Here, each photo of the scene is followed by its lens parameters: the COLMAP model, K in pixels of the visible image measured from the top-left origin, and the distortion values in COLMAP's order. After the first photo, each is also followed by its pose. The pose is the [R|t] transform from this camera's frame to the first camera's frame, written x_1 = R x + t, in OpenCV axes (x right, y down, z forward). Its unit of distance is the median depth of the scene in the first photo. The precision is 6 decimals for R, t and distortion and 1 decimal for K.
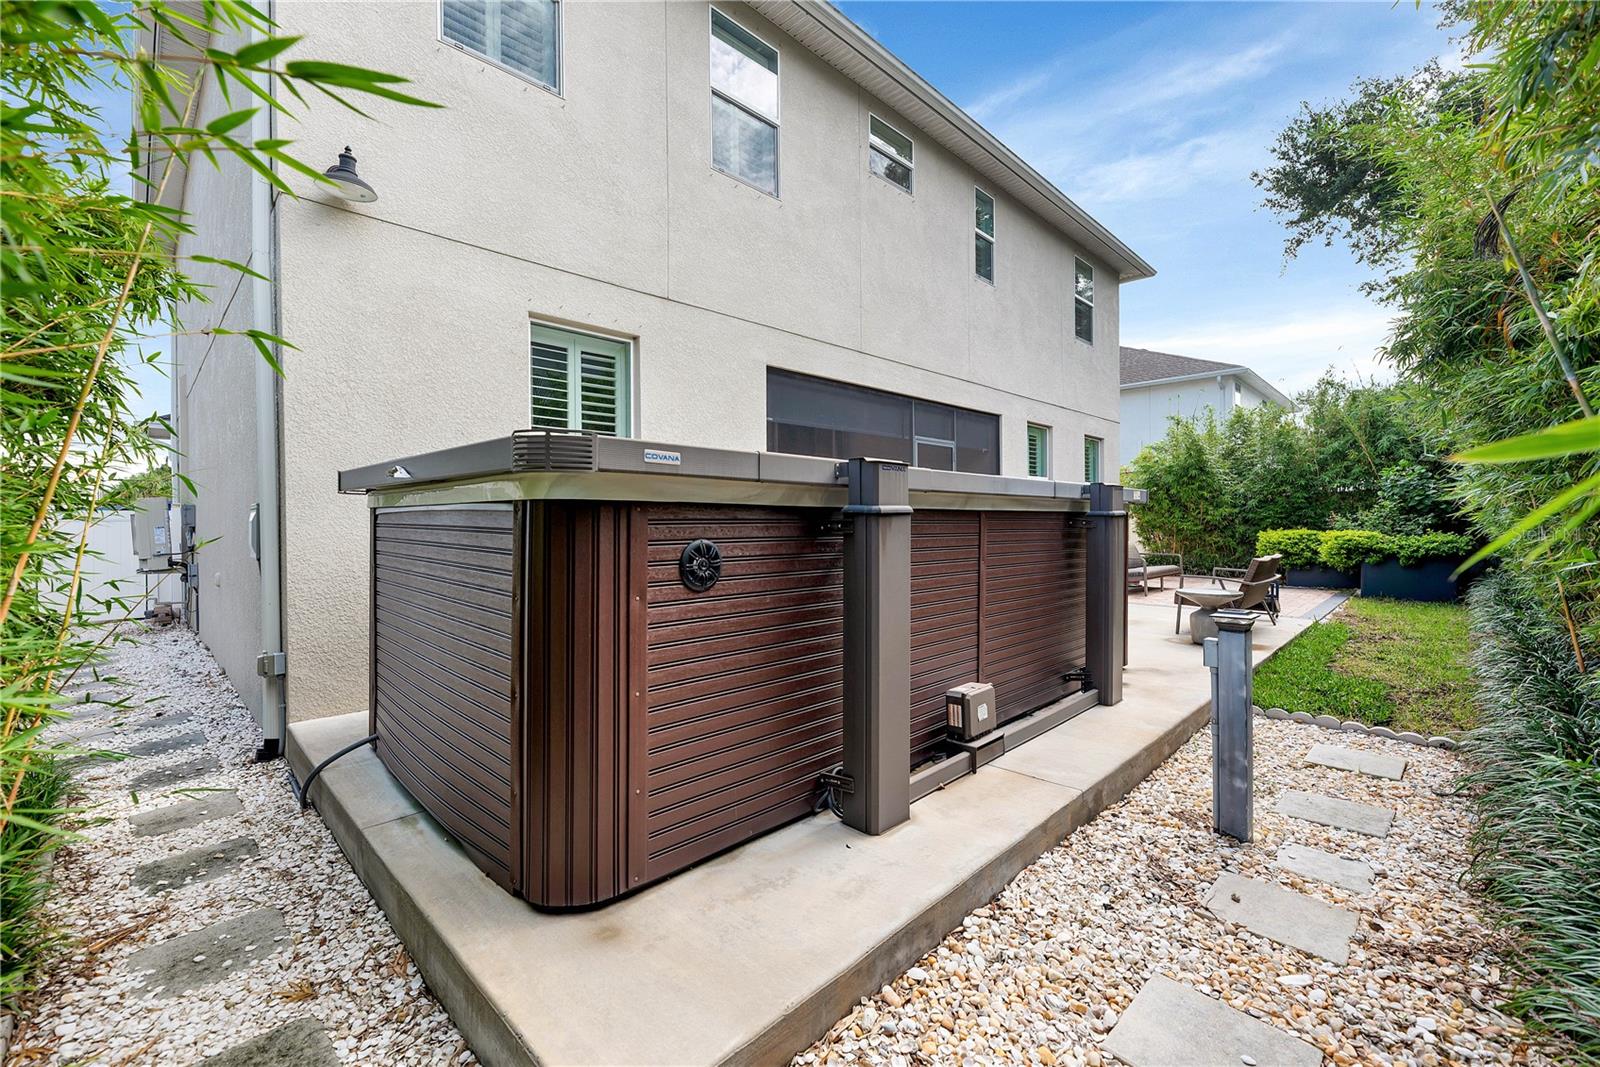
lens RADIAL K [[664.7, 0, 798.5], [0, 664.7, 500.8], [0, 0, 1]] dist [-0.007523, 0.000072]
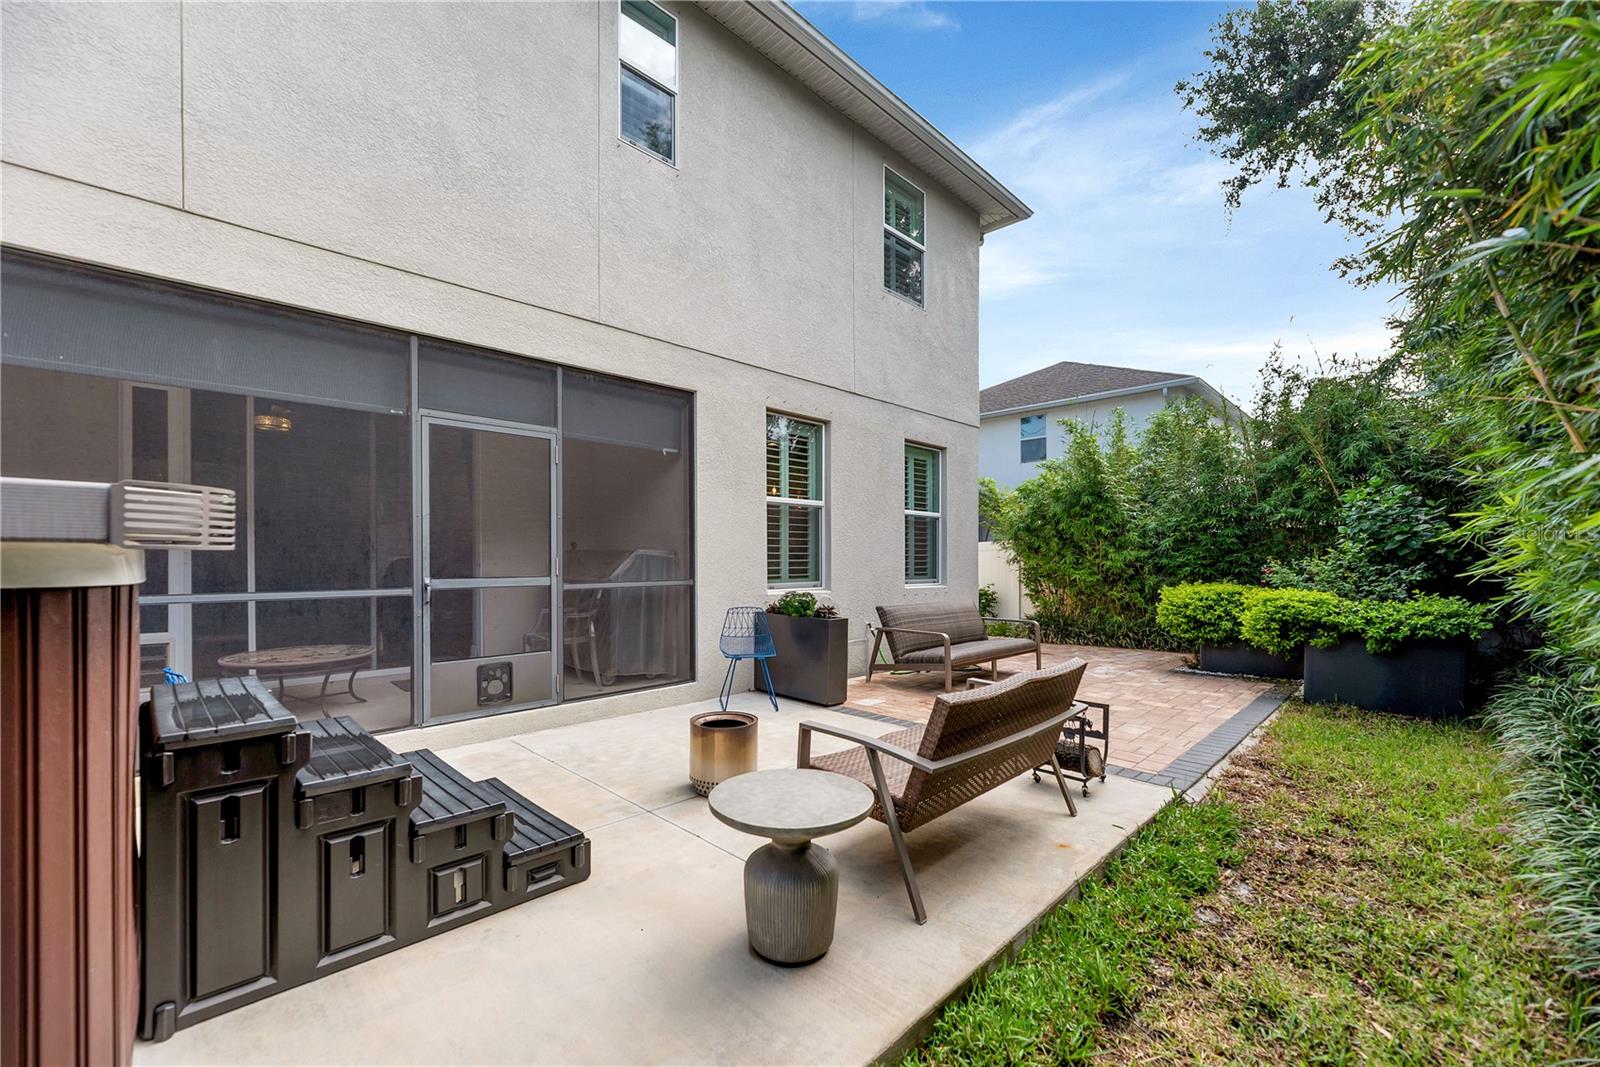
lens RADIAL K [[662.1, 0, 804.6], [0, 662.1, 537.8], [0, 0, 1]] dist [-0.001605, 0.000042]
pose [[0.999905, 0.005816, 0.012459, 0.326673], [-0.005824, 0.999983, 0.000597, -0.000657], [-0.012456, -0.000670, 0.999922, 0.339892]]
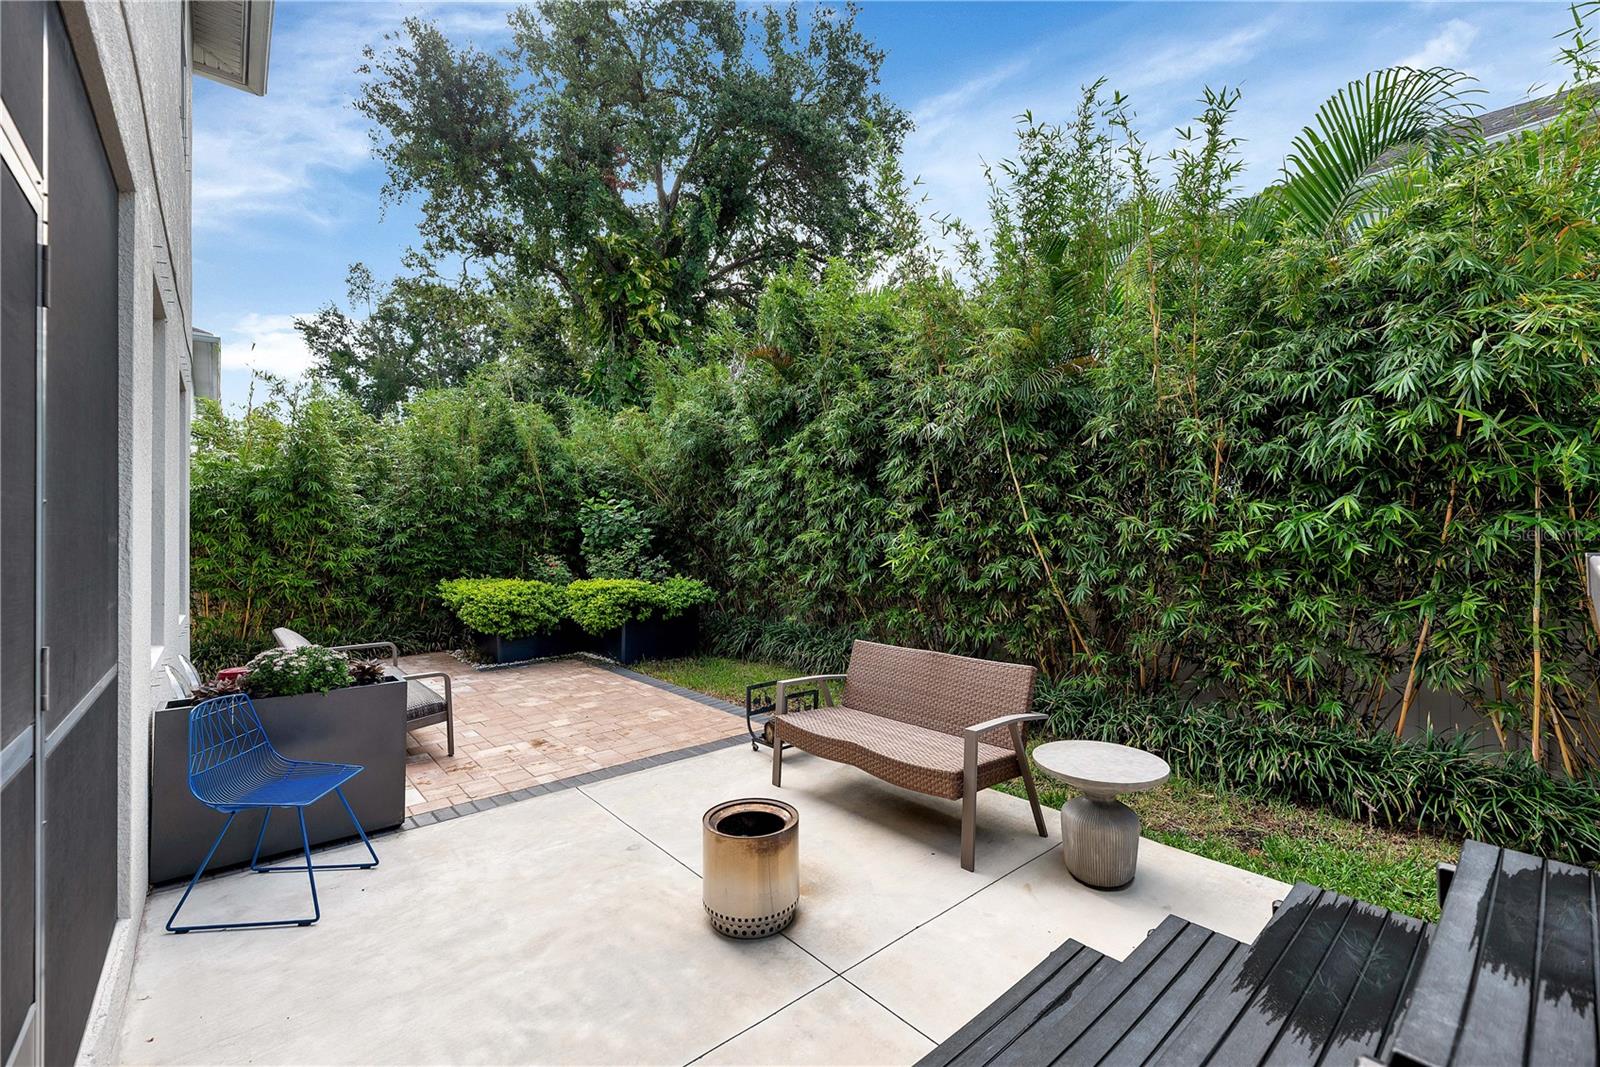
lens RADIAL K [[662.1, 0, 804.6], [0, 662.1, 537.8], [0, 0, 1]] dist [-0.001605, 0.000042]
pose [[0.074256, -0.004250, 0.997230, 0.078327], [-0.016442, 0.999850, 0.005485, -0.009549], [-0.997104, -0.016804, 0.074175, 0.616829]]
